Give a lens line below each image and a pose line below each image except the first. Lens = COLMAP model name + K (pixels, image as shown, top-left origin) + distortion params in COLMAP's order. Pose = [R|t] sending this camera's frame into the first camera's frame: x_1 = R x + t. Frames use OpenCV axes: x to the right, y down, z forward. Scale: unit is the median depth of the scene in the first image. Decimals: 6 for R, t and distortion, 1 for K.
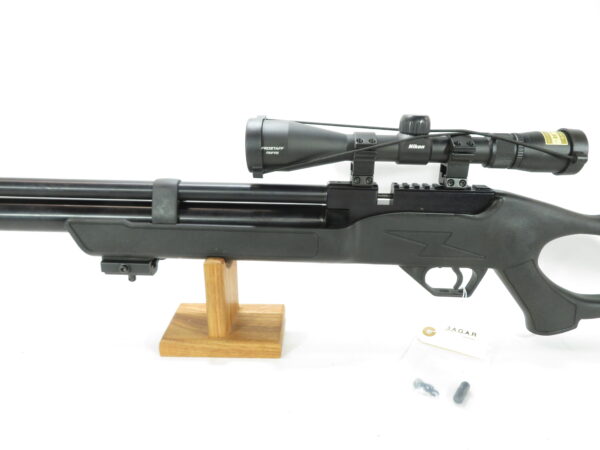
lens RADIAL K [[403.8, 0, 296.6], [0, 403.8, 226.7], [0, 0, 1]] dist [0.016269, -0.011317]
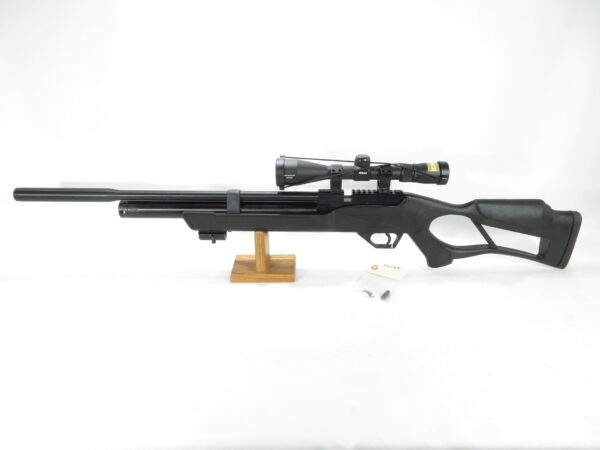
lens RADIAL K [[464.3, 0, 302.5], [0, 464.3, 222.3], [0, 0, 1]] dist [0.013447, -0.008994]
pose [[0.999622, -0.016633, 0.021909, -0.046711], [0.014516, 0.995516, 0.093473, -0.164266], [-0.023366, -0.093120, 0.995381, -1.191662]]
